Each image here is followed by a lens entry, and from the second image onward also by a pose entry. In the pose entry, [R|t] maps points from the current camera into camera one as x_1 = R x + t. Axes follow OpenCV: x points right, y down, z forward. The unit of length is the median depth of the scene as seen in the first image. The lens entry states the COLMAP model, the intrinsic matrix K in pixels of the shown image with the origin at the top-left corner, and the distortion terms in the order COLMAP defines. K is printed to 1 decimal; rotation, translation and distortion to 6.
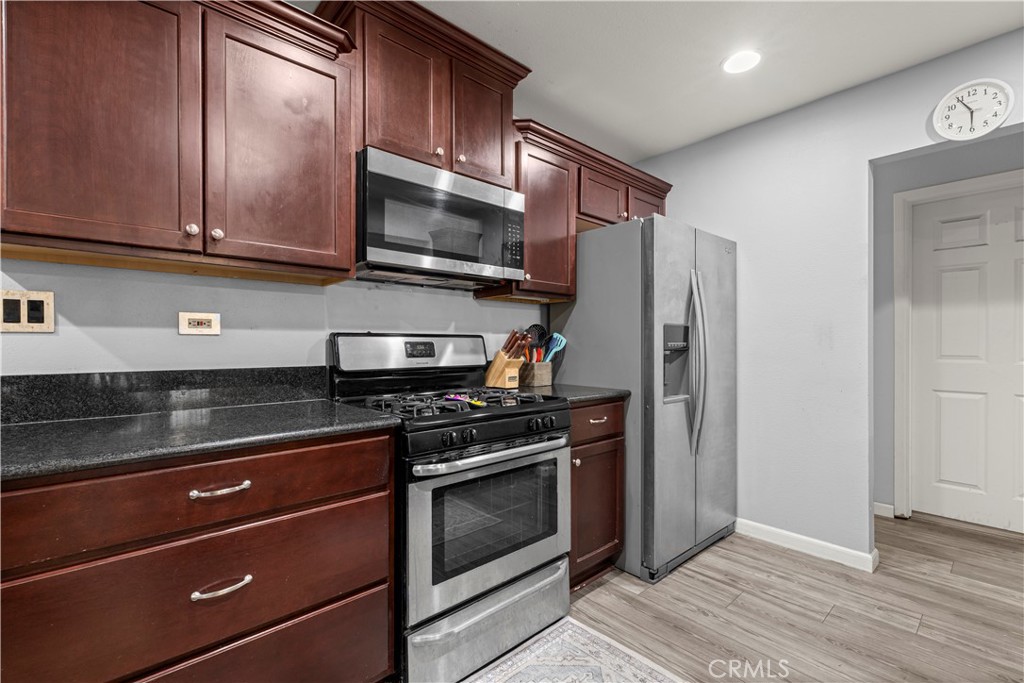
lens RADIAL K [[446.7, 0, 511.3], [0, 446.7, 342.7], [0, 0, 1]] dist [0.000323, 0.000753]
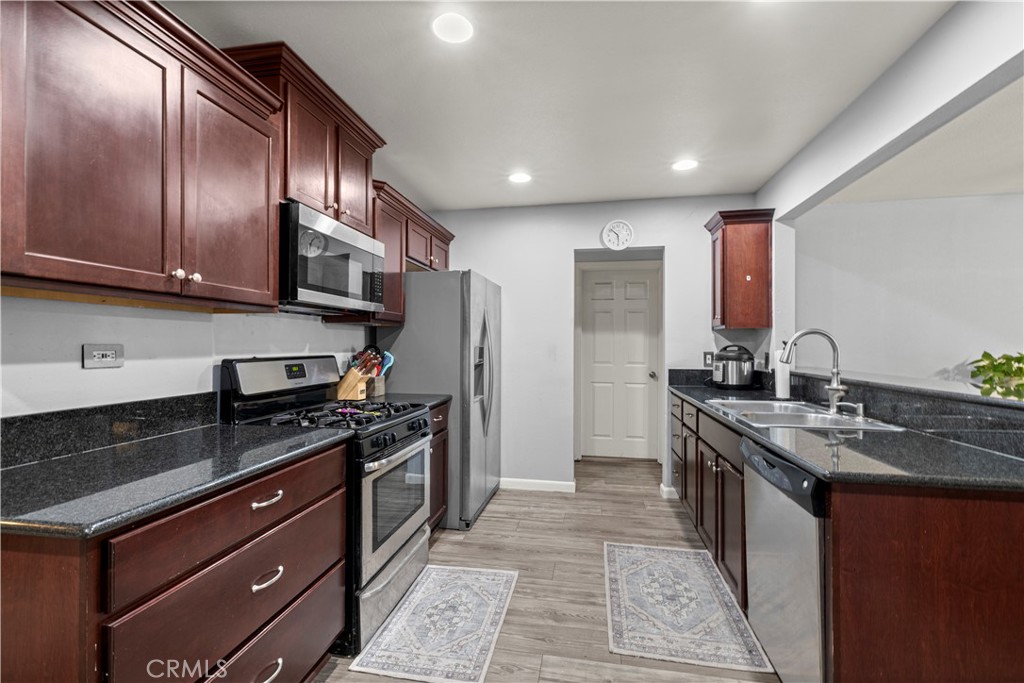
lens RADIAL K [[446.7, 0, 511.2], [0, 446.7, 342.1], [0, 0, 1]] dist [0.000323, 0.000753]
pose [[0.789905, 0.005281, 0.613206, -0.448791], [-0.005628, 0.999983, -0.001362, -0.056596], [-0.613203, -0.002375, 0.789922, -0.200486]]
